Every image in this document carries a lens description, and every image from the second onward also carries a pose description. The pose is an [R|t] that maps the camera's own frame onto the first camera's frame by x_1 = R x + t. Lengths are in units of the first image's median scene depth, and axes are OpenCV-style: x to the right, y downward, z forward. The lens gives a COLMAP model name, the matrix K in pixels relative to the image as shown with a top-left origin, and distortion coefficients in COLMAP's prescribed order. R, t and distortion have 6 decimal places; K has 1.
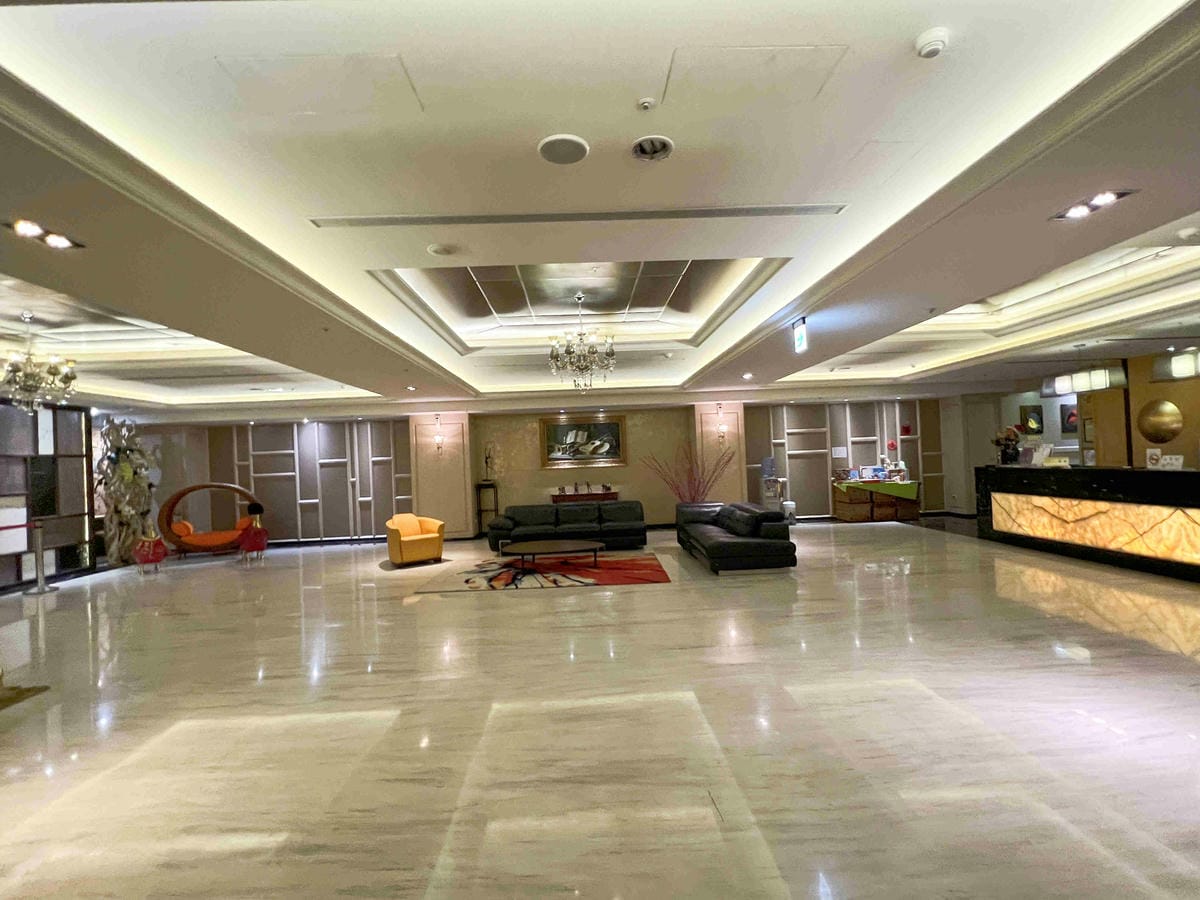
lens RADIAL K [[559.7, 0, 595.2], [0, 559.7, 453.4], [0, 0, 1]] dist [0.002034, 0.000030]
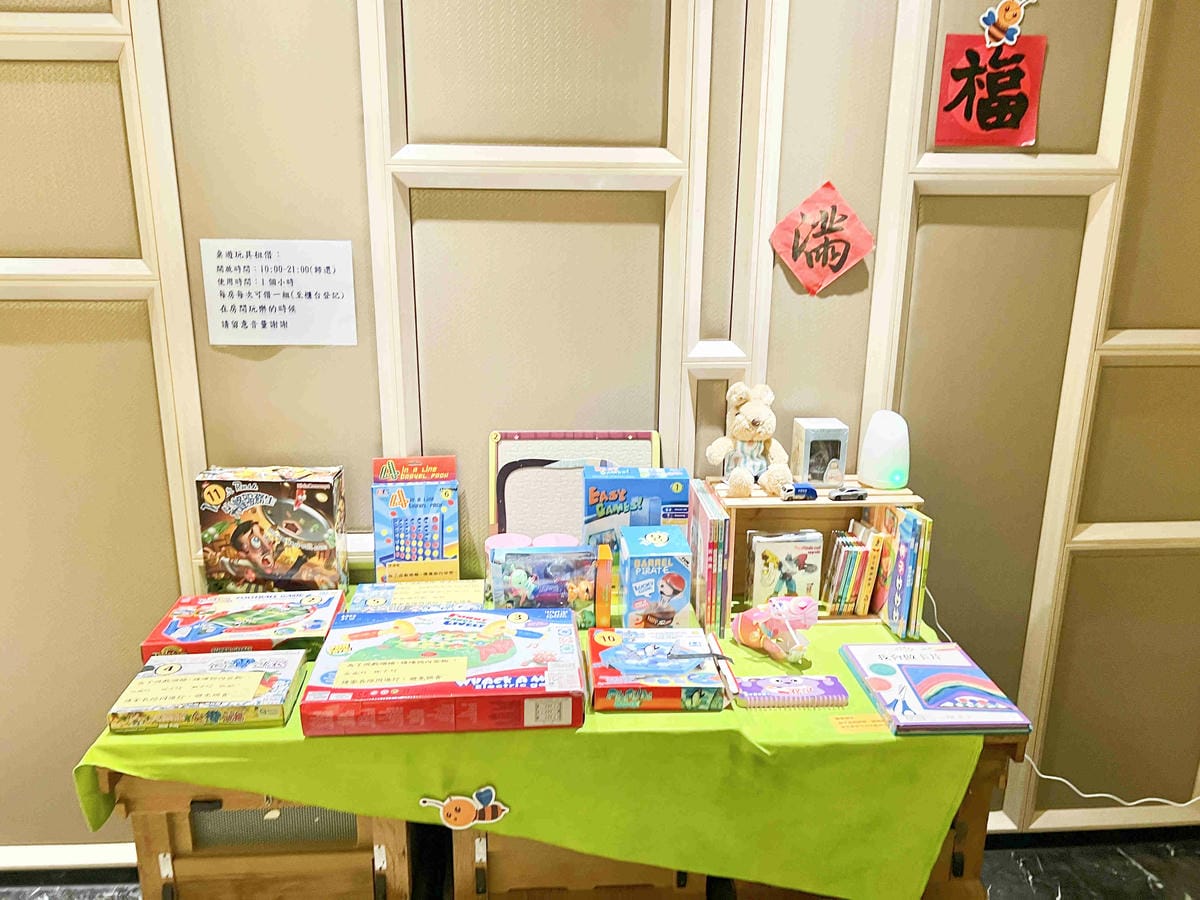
lens RADIAL K [[897.4, 0, 598.4], [0, 897.4, 448.7], [0, 0, 1]] dist [0.051230, -0.057485]
pose [[0.998388, 0.039802, 0.040451, 0.500741], [-0.048903, 0.965063, 0.257415, -0.019565], [-0.028792, -0.258979, 0.965454, 0.863857]]
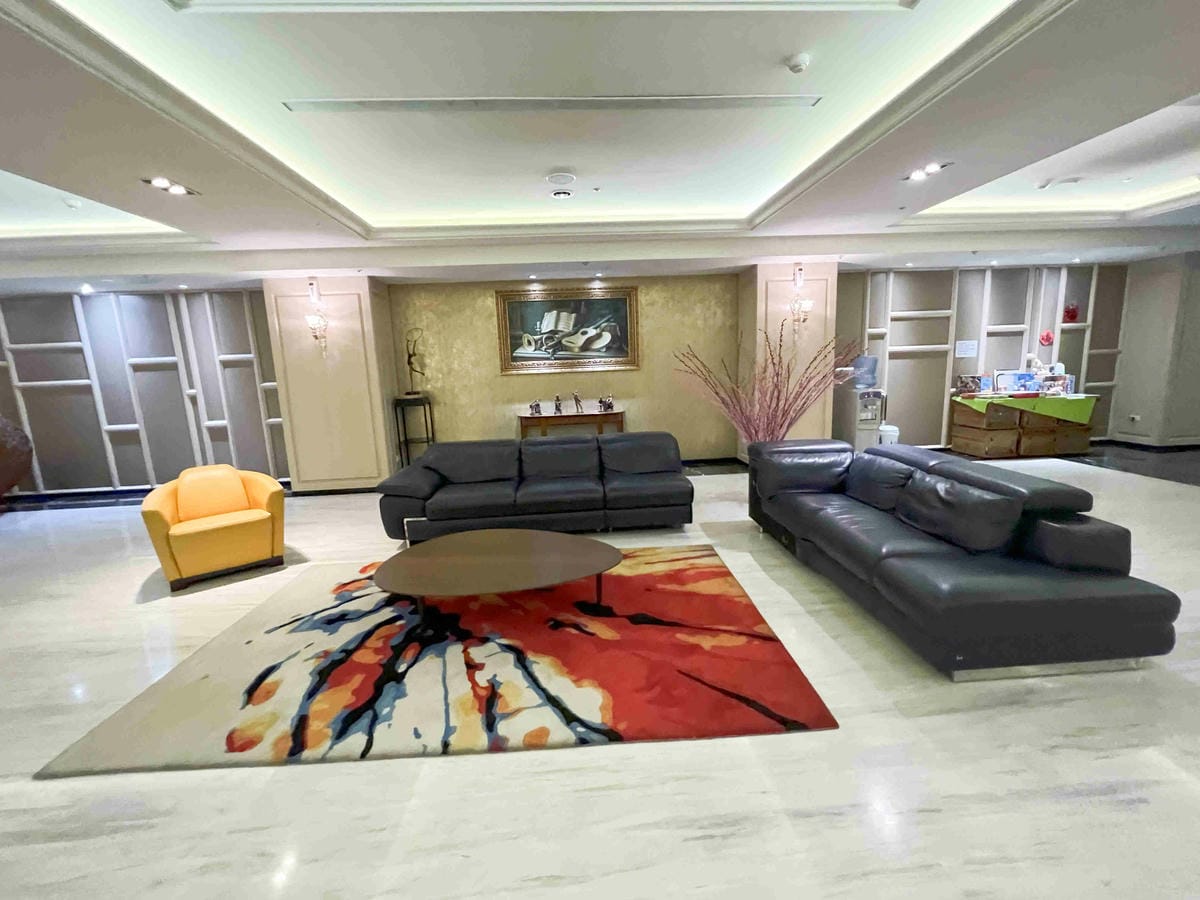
lens RADIAL K [[484.8, 0, 592.1], [0, 484.8, 453.6], [0, 0, 1]] dist [-0.001903, -0.000072]
pose [[0.999680, -0.002502, 0.025164, -0.009613], [-0.002371, 0.981431, 0.191801, 0.010671], [-0.025176, -0.191799, 0.981111, 0.453568]]
